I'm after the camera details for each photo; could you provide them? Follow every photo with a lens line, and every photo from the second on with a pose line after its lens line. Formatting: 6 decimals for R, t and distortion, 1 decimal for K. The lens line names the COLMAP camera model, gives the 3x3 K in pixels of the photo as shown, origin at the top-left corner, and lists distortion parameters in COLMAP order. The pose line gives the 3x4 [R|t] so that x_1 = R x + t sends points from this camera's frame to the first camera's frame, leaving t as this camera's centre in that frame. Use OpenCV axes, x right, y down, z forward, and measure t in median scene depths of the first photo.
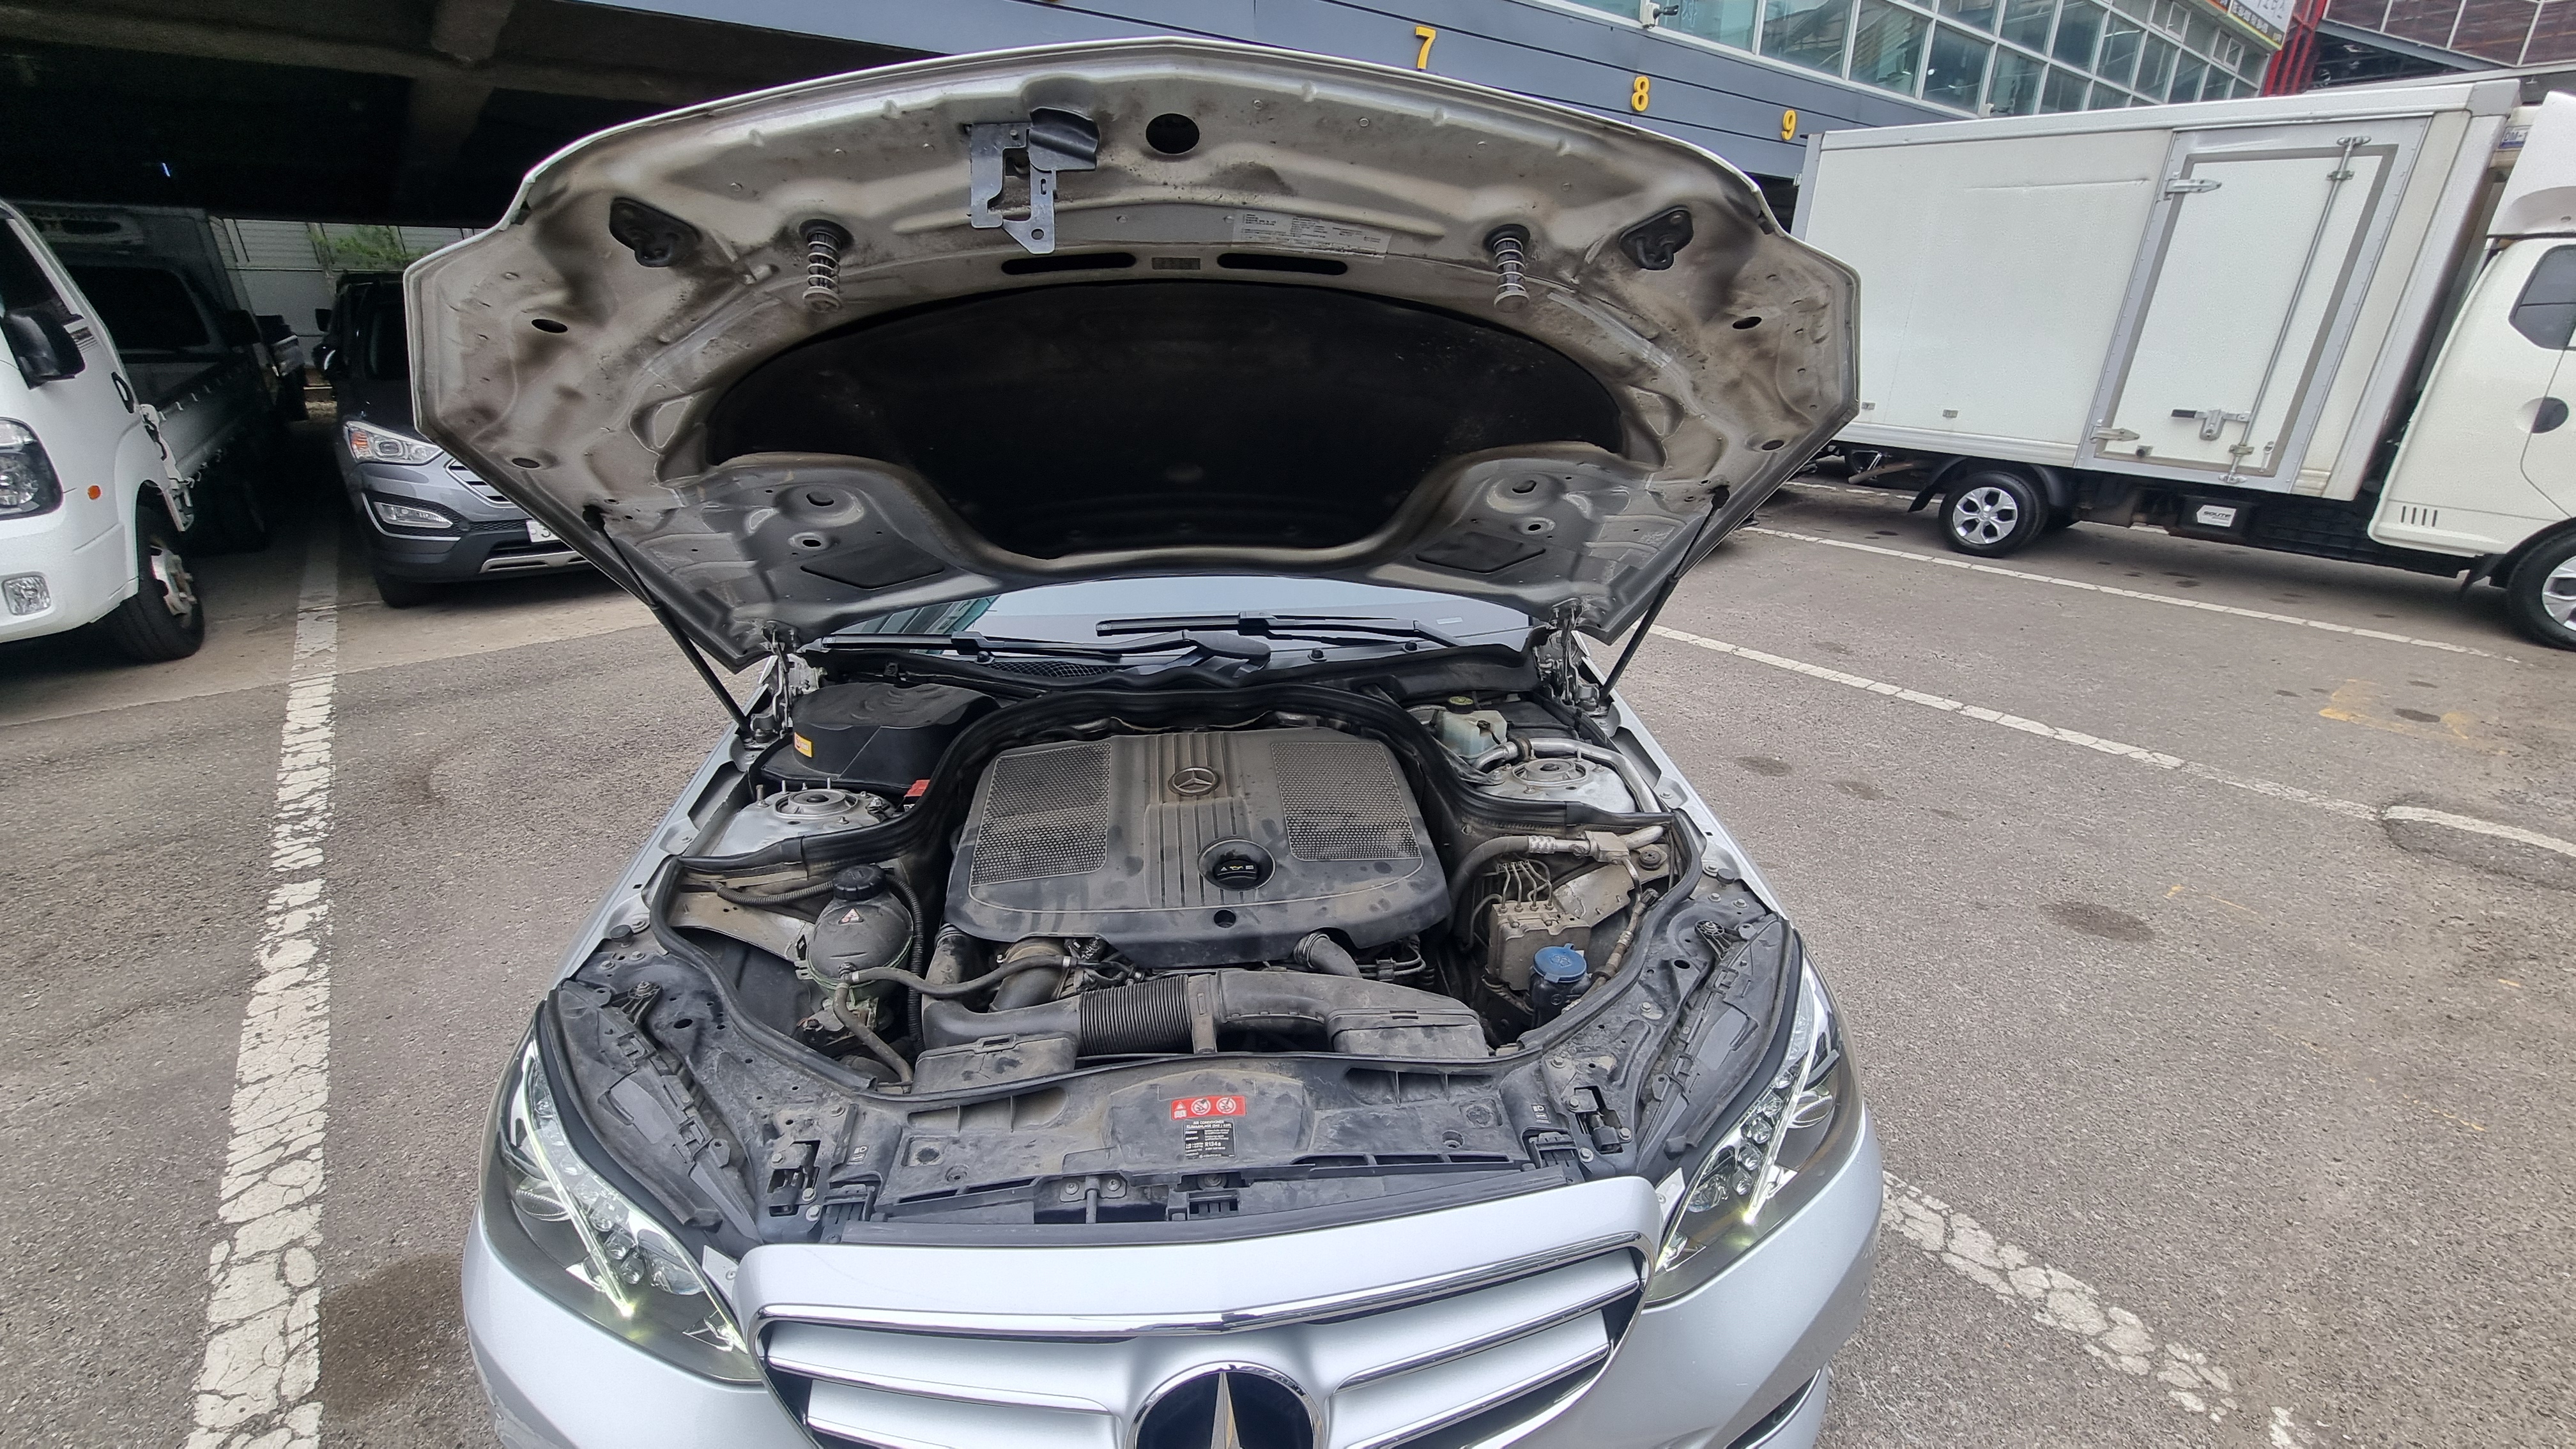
lens RADIAL K [[1057.3, 0, 1273.6], [0, 1057.3, 708.7], [0, 0, 1]] dist [-0.009346, -0.000171]
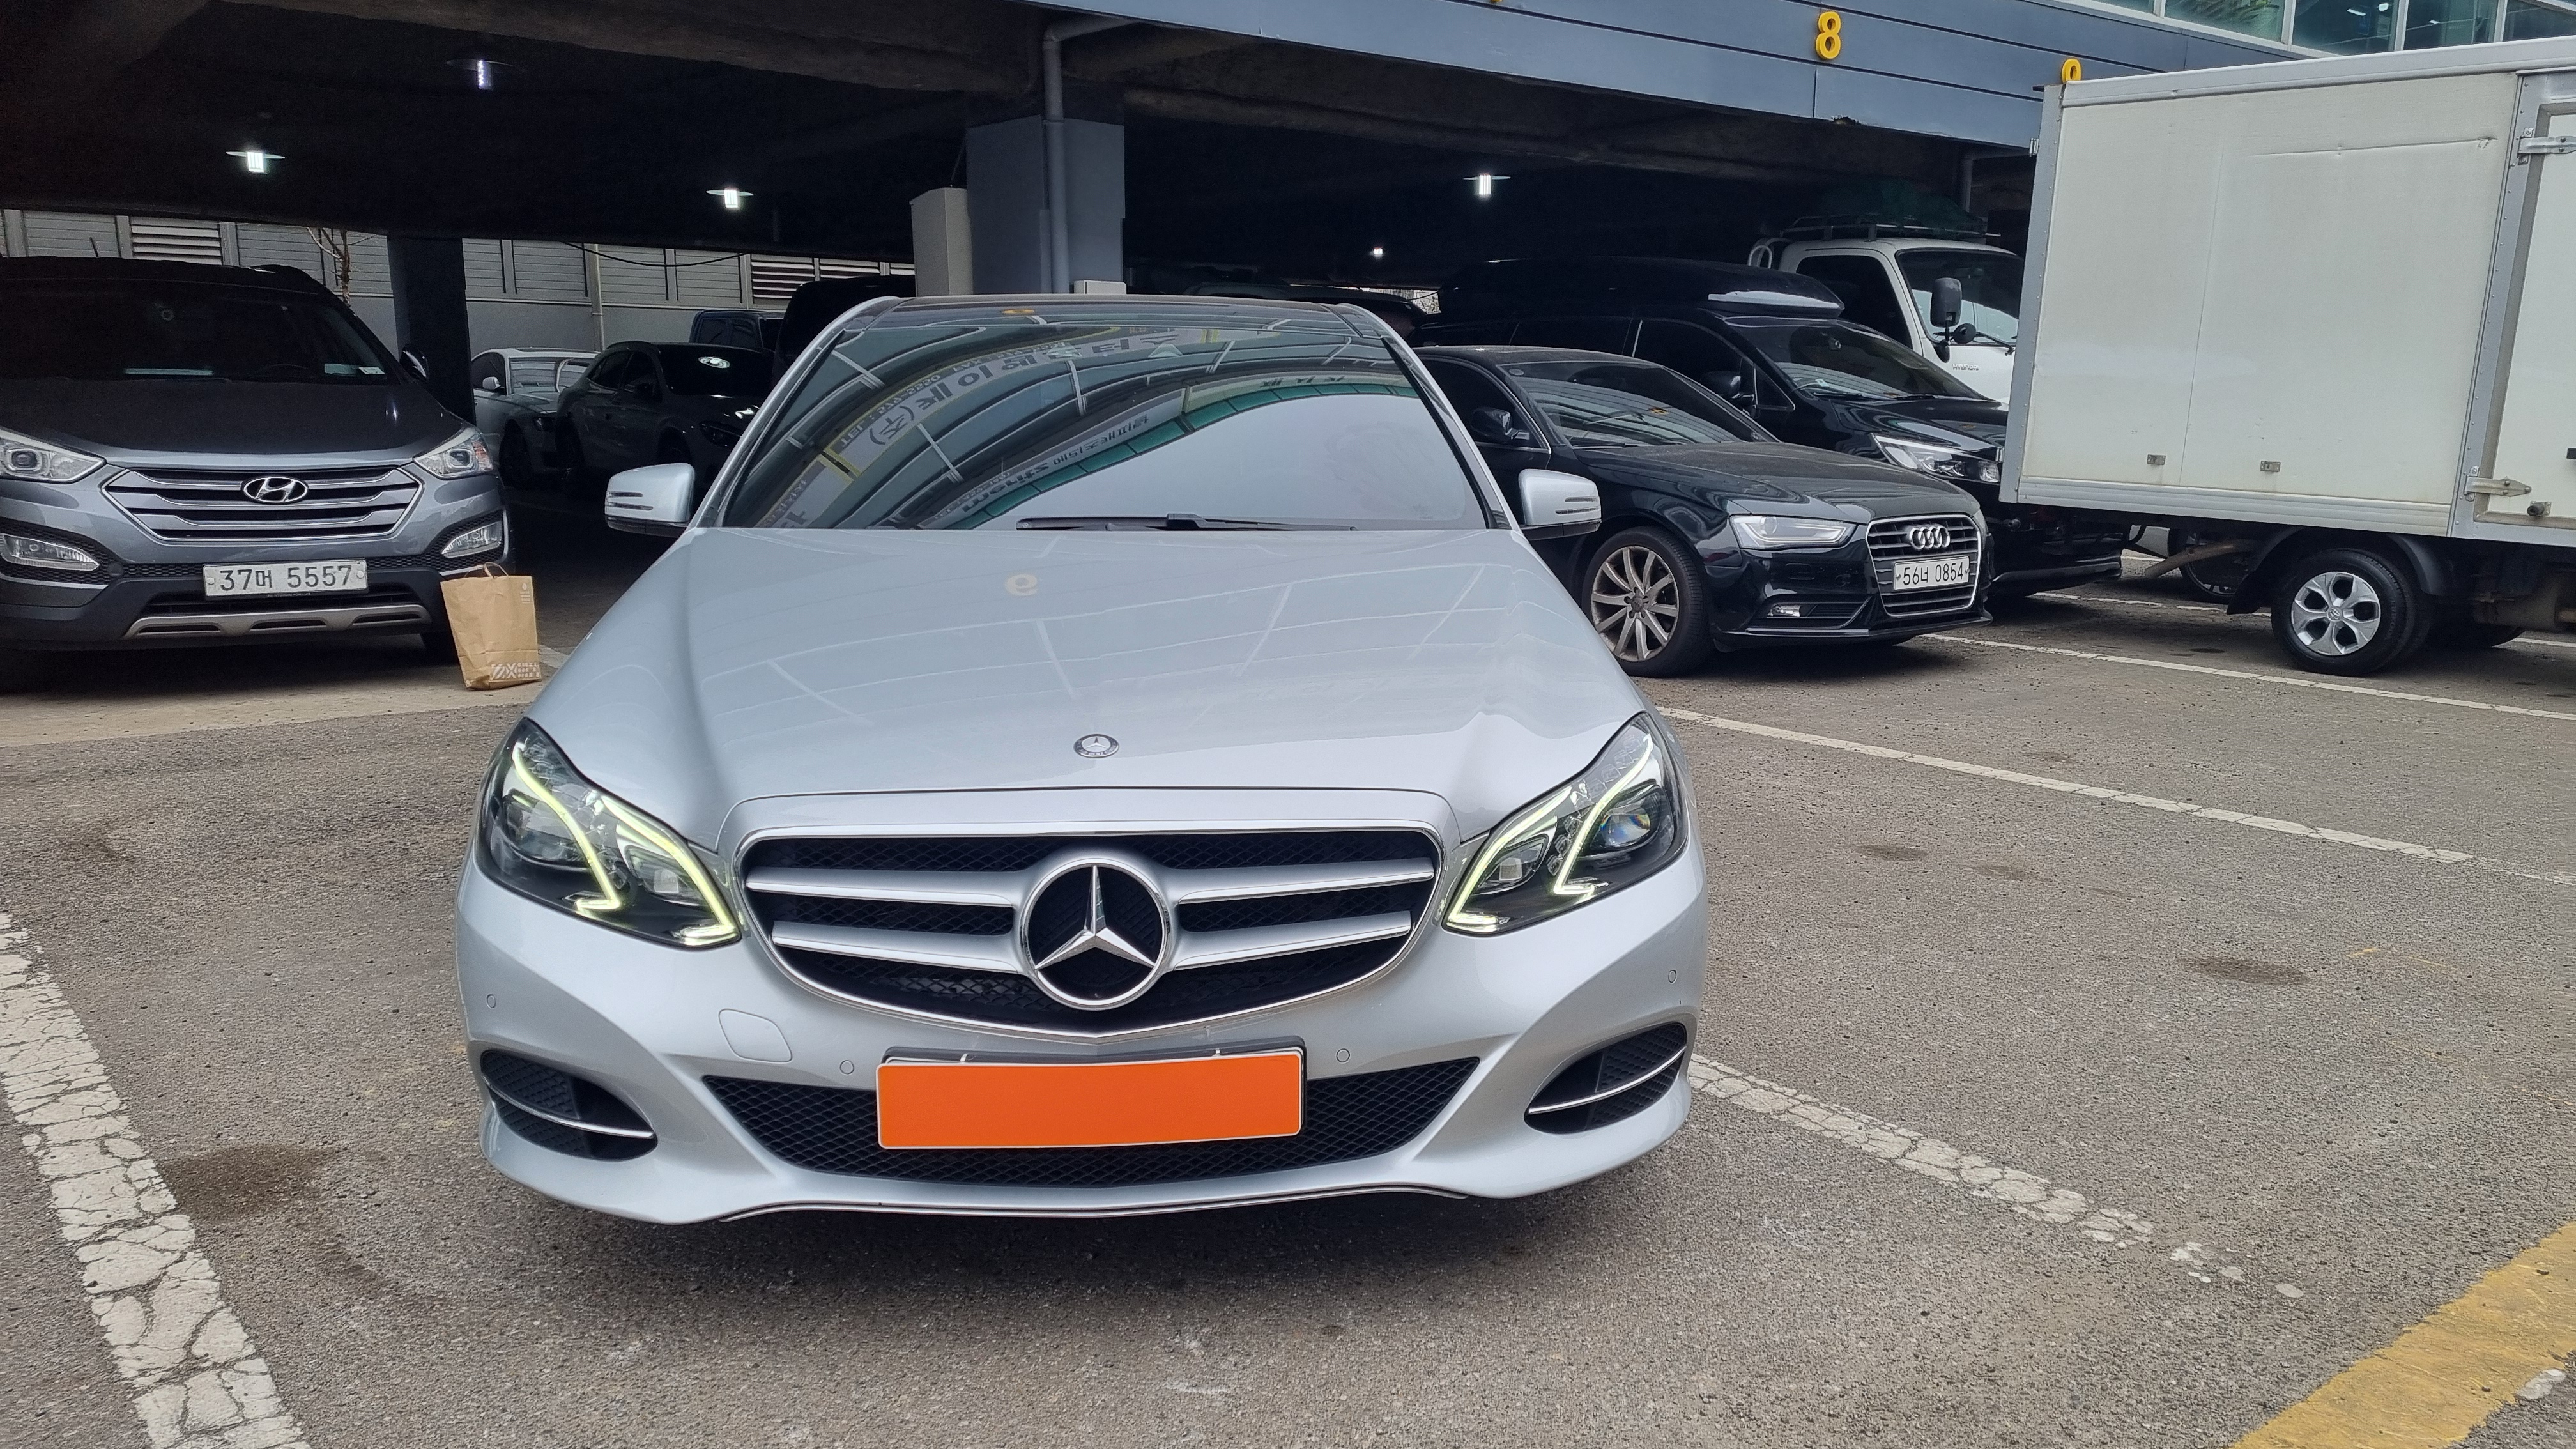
lens RADIAL K [[1912.5, 0, 1318.6], [0, 1912.5, 740.8], [0, 0, 1]] dist [0.077530, -0.066017]
pose [[0.999917, 0.012099, -0.004427, 0.082271], [-0.012699, 0.983539, -0.180248, 0.303369], [0.002174, 0.180289, 0.983611, -0.484976]]
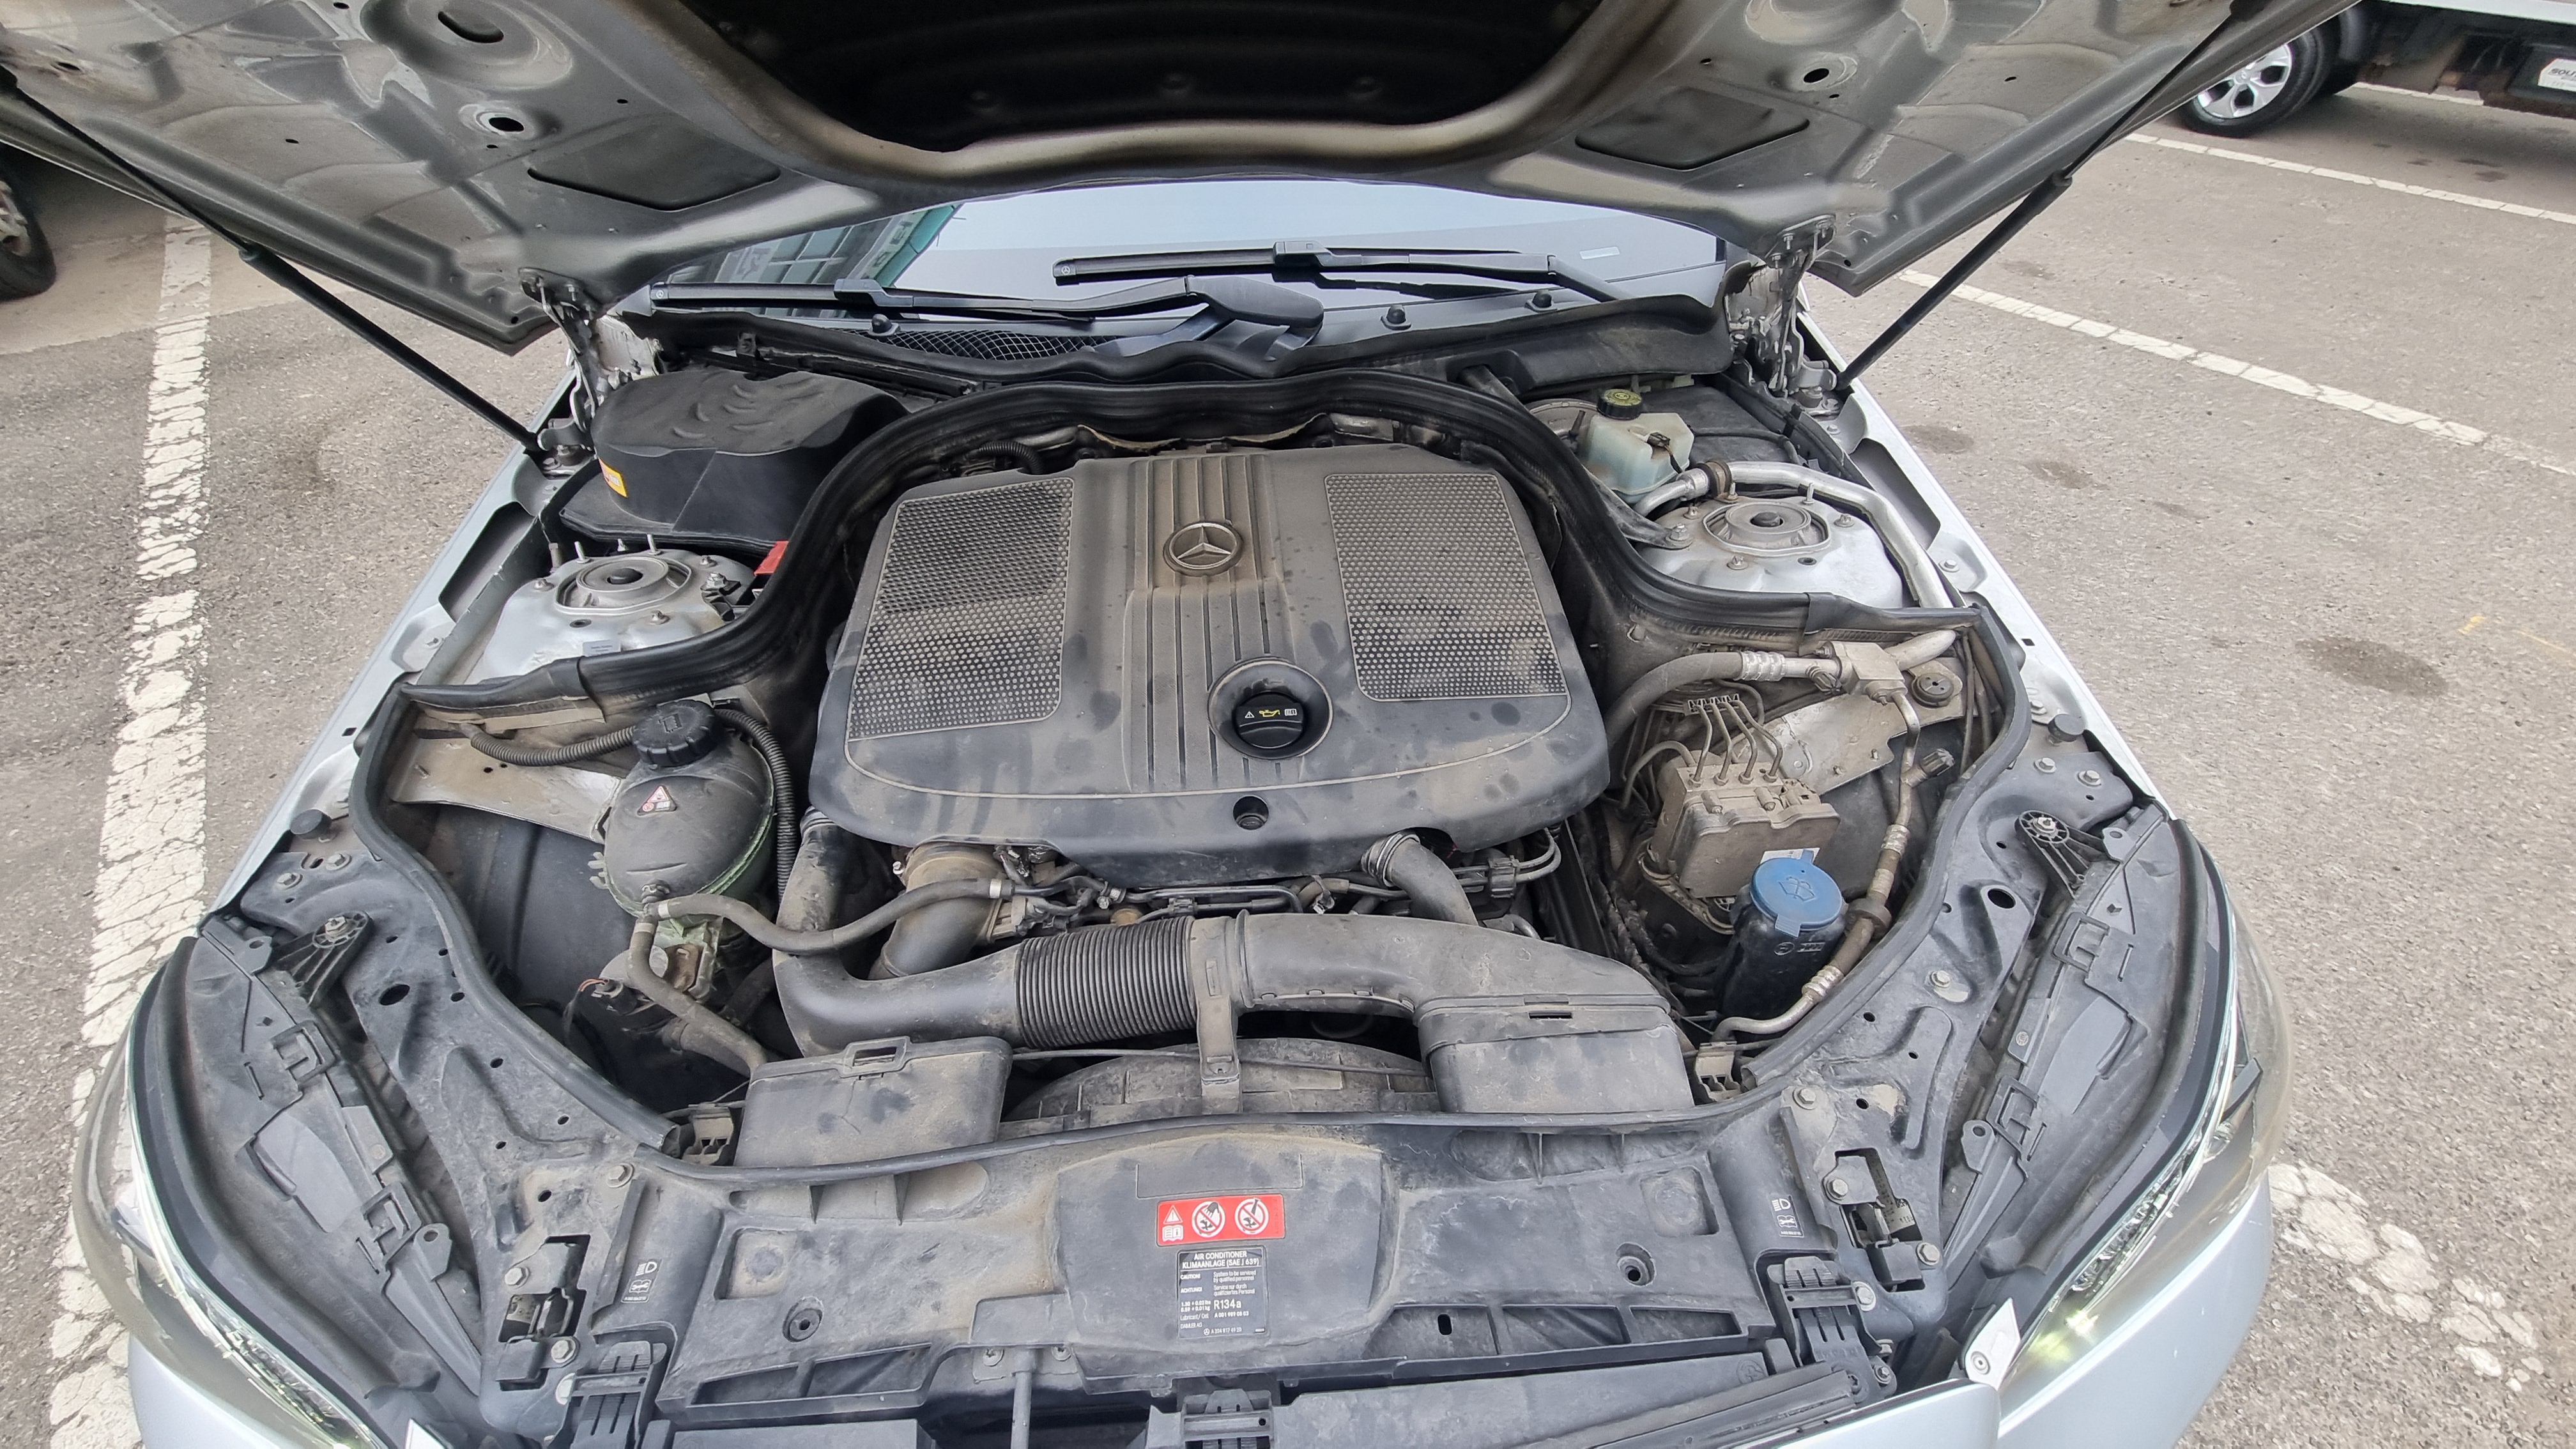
lens RADIAL K [[1022.1, 0, 1262.5], [0, 1022.1, 733.8], [0, 0, 1]] dist [0.000763, -0.003052]
pose [[0.999045, 0.013026, -0.041715, -0.007744], [0.003330, 0.929076, 0.369875, -0.033665], [0.043574, -0.369660, 0.928145, 0.241460]]
